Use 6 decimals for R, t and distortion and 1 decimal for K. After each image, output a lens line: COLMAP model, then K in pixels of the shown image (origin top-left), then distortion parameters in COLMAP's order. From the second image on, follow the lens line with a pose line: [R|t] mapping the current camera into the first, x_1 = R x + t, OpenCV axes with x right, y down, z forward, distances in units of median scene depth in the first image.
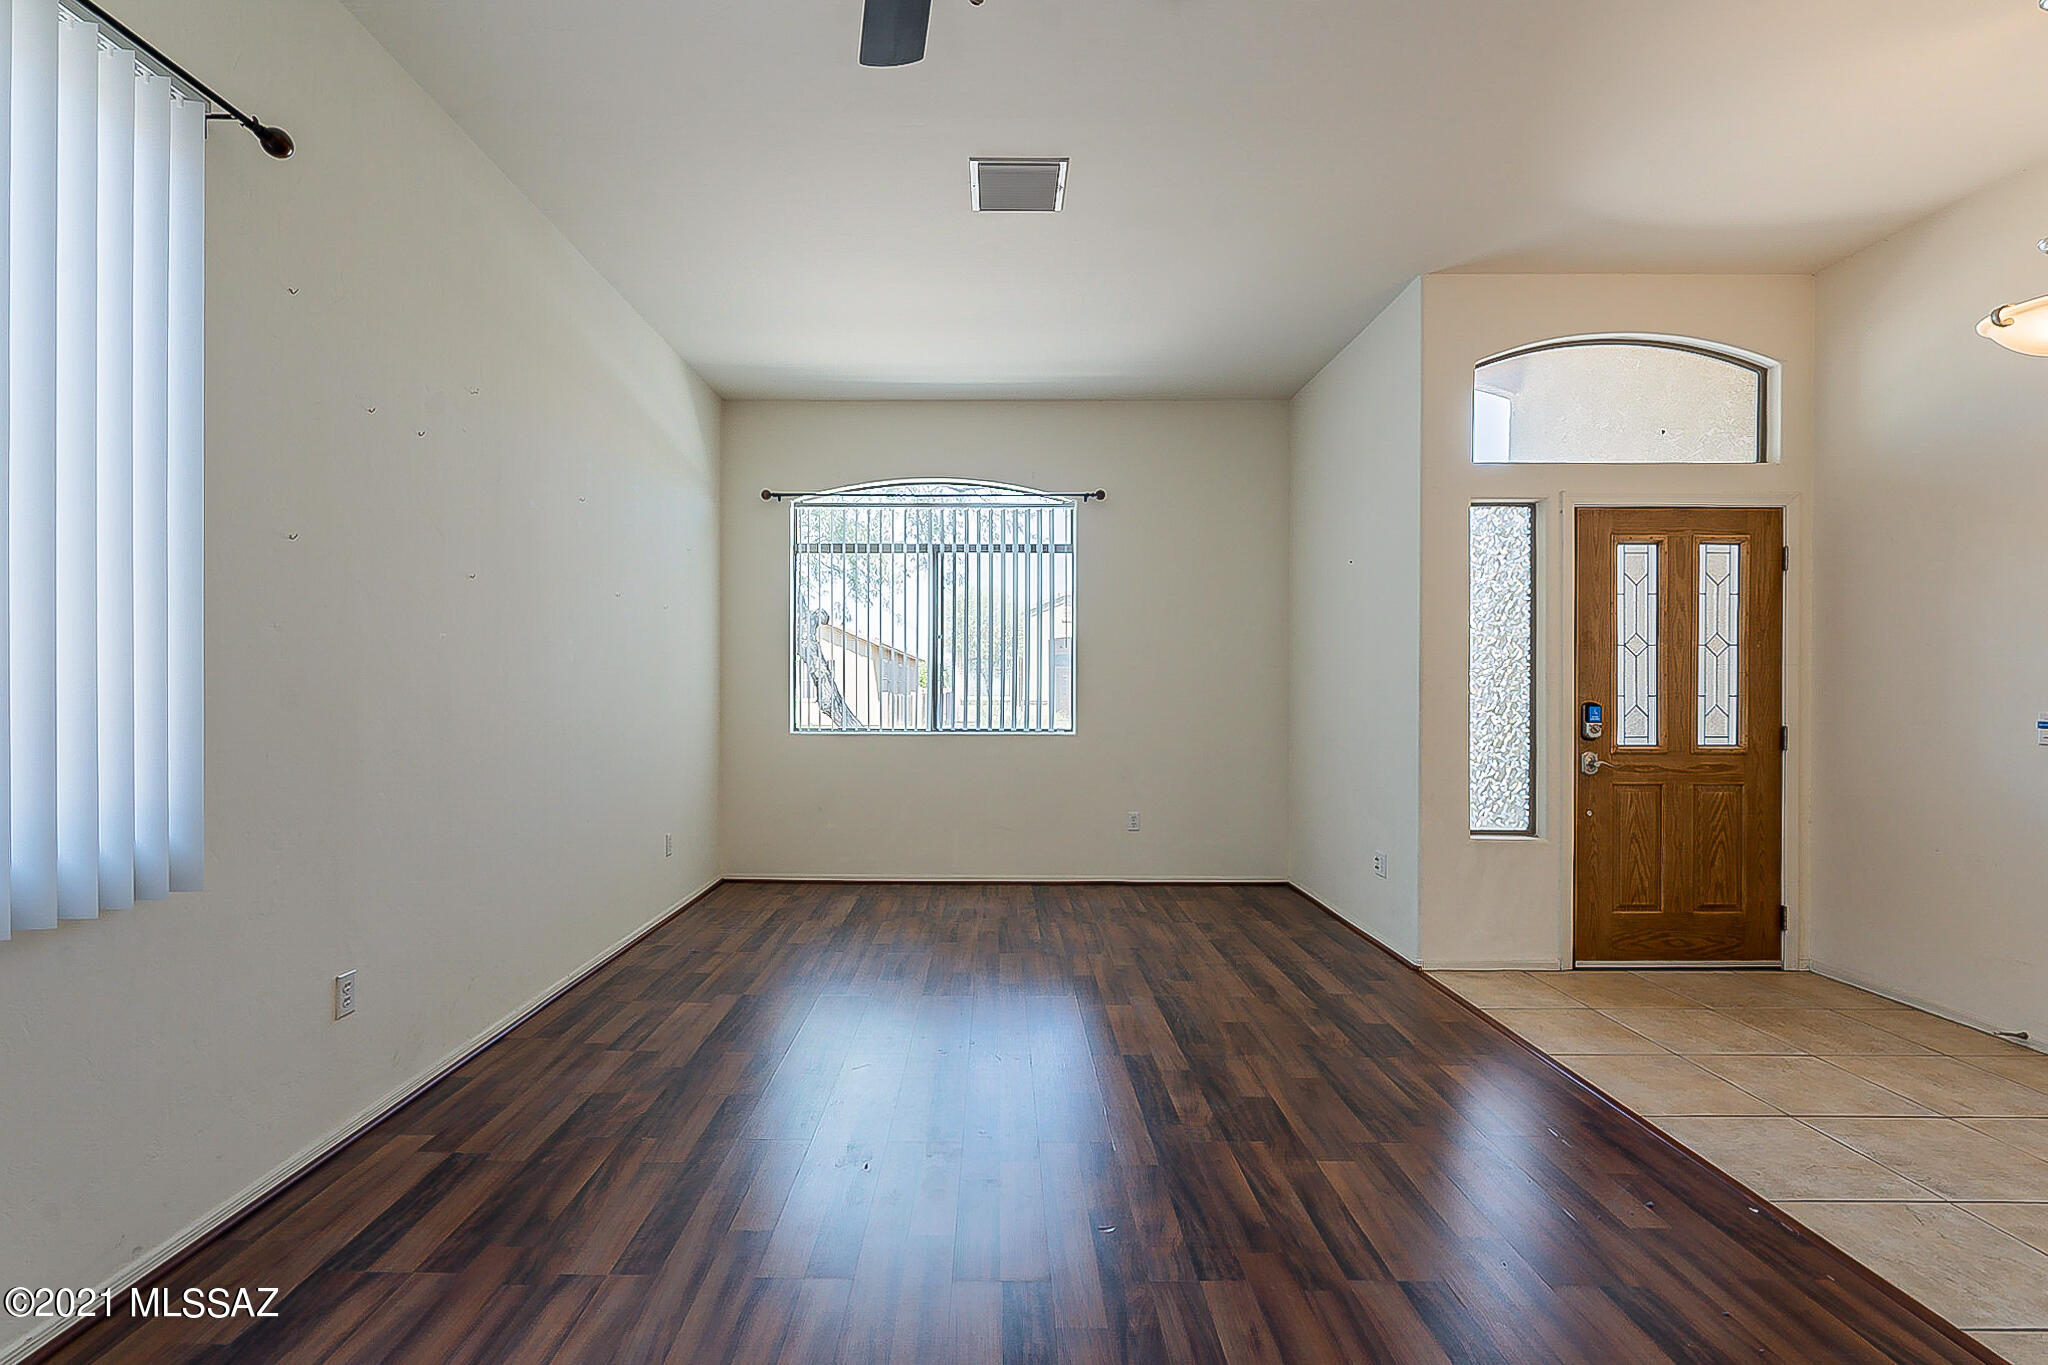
lens RADIAL K [[945.9, 0, 1005.4], [0, 945.9, 687.2], [0, 0, 1]] dist [-0.007064, 0.002960]
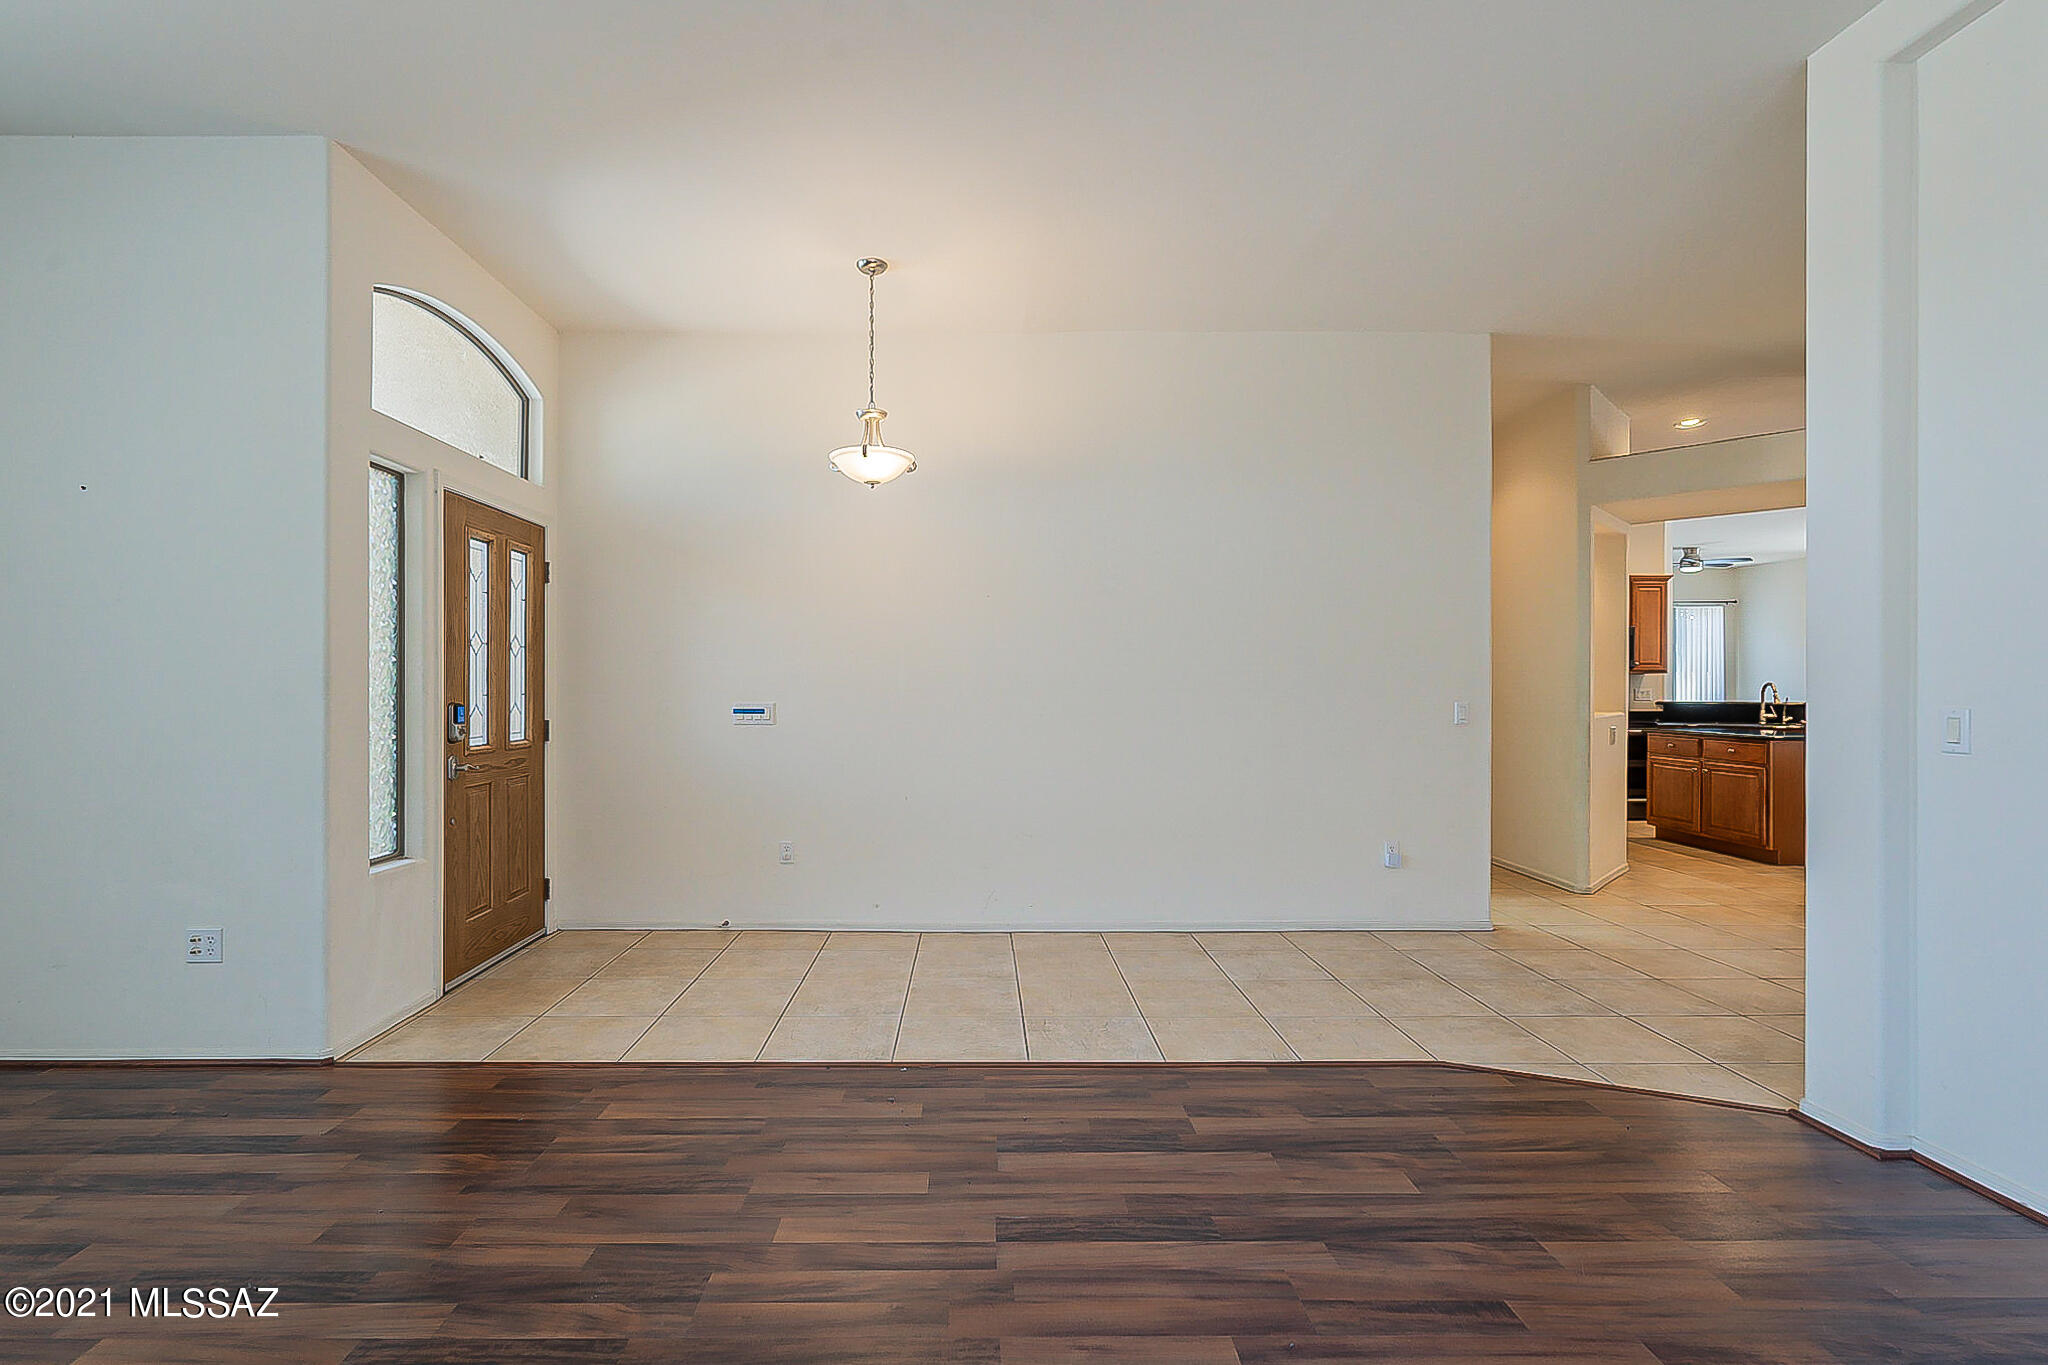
lens RADIAL K [[945.9, 0, 967.2], [0, 945.9, 696.4], [0, 0, 1]] dist [-0.007064, 0.002960]
pose [[0.003441, -0.011860, 0.999924, -0.382488], [-0.000872, 0.999929, 0.011863, -0.002268], [-0.999994, -0.000912, 0.003430, 0.604625]]
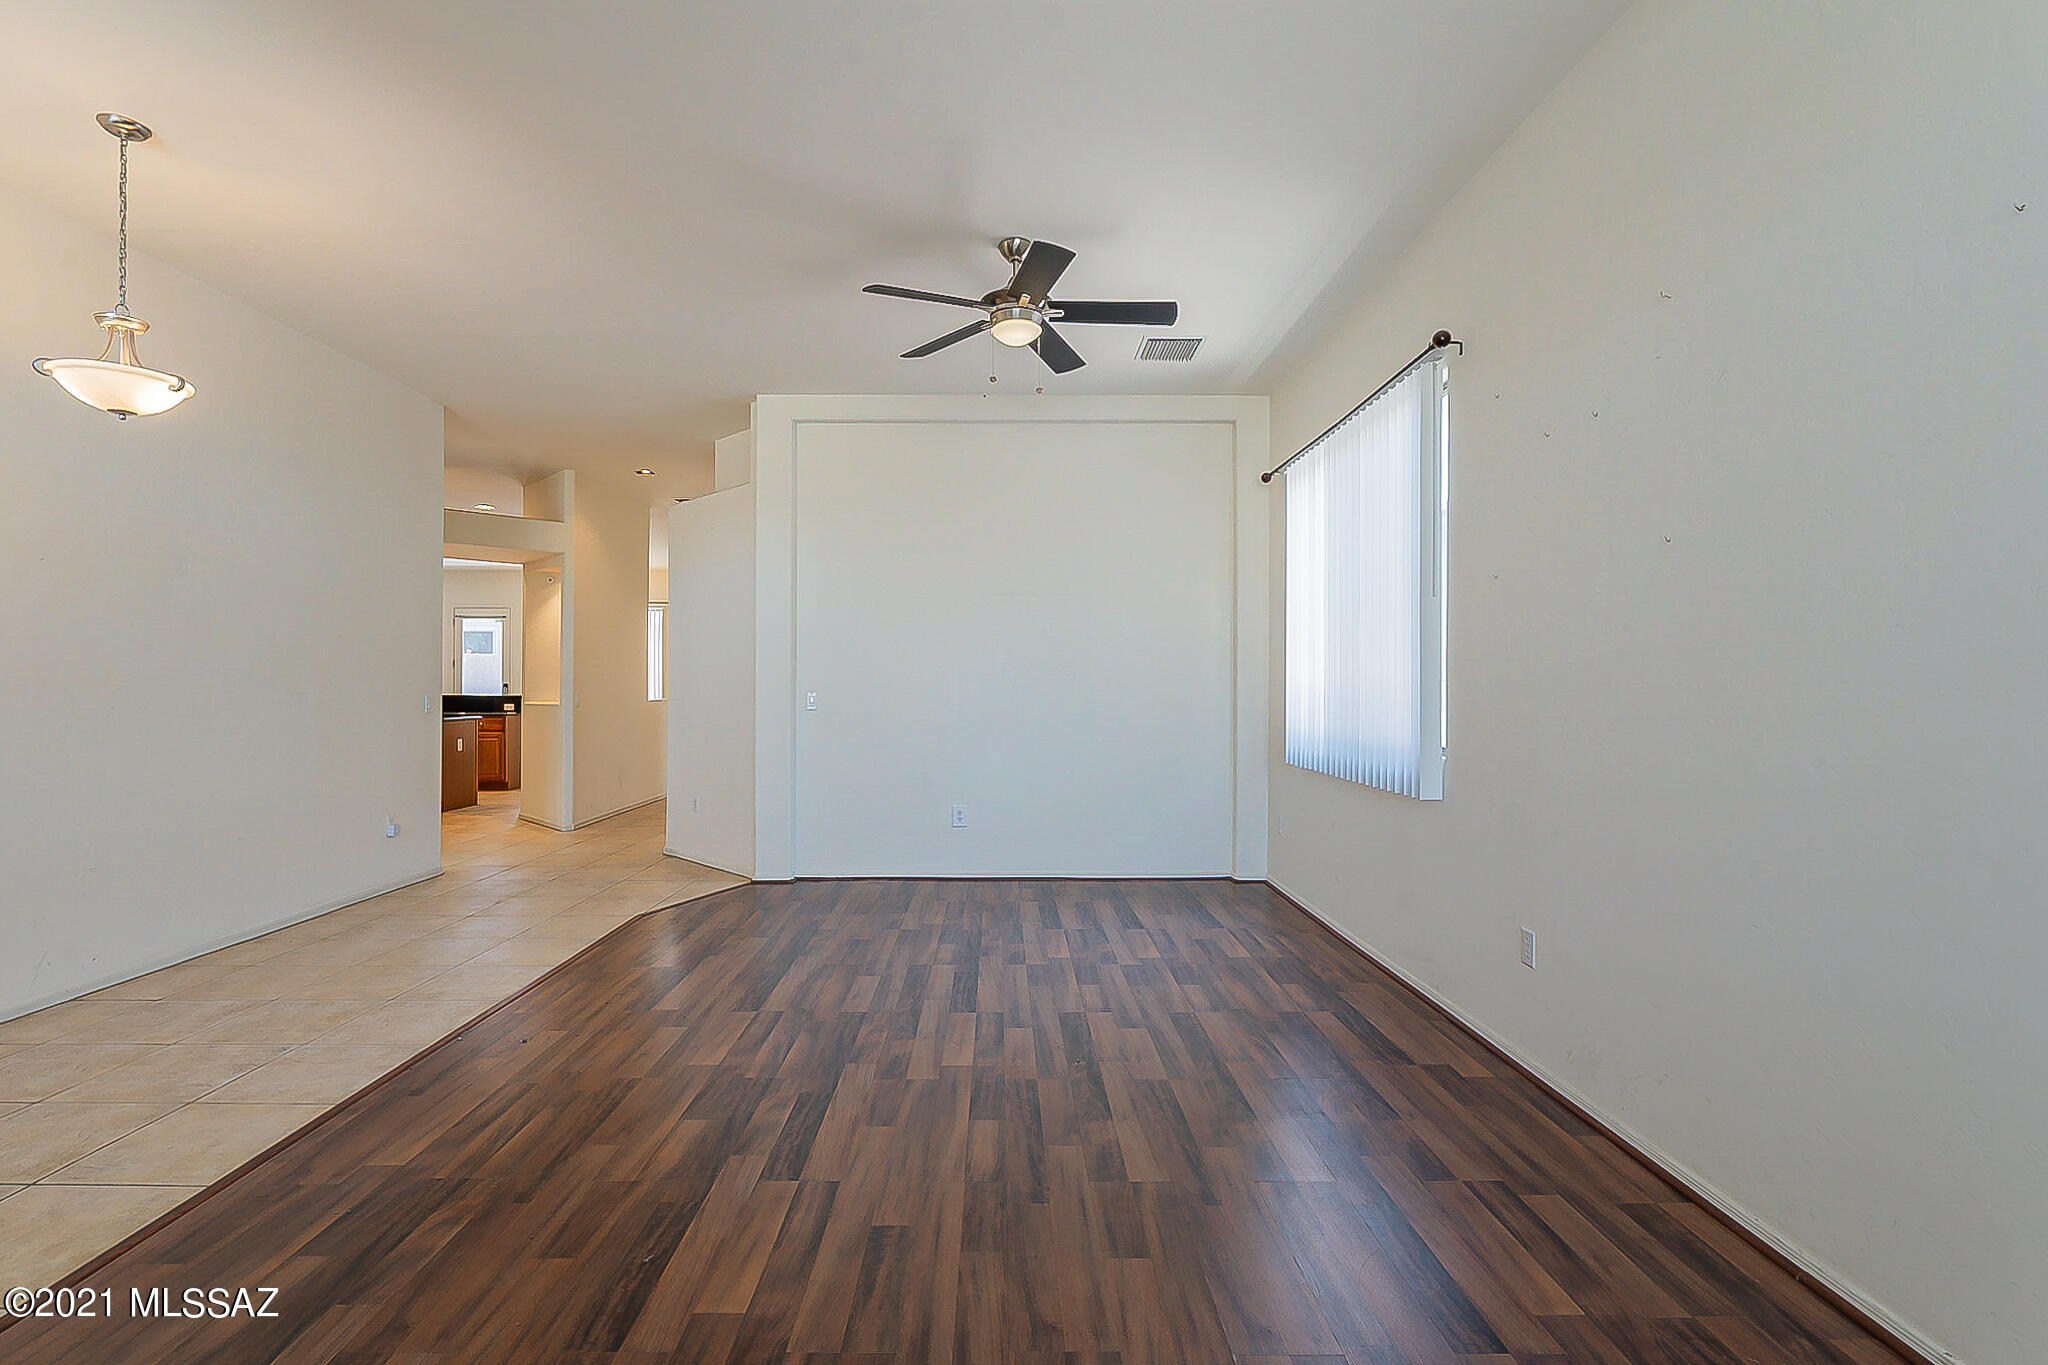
lens RADIAL K [[945.9, 0, 1016.8], [0, 945.9, 680.9], [0, 0, 1]] dist [-0.007064, 0.002960]
pose [[-0.999922, -0.005788, -0.011090, -0.034415], [-0.005720, 0.999965, -0.006131, 0.002350], [0.011126, -0.006067, -0.999920, 1.654860]]
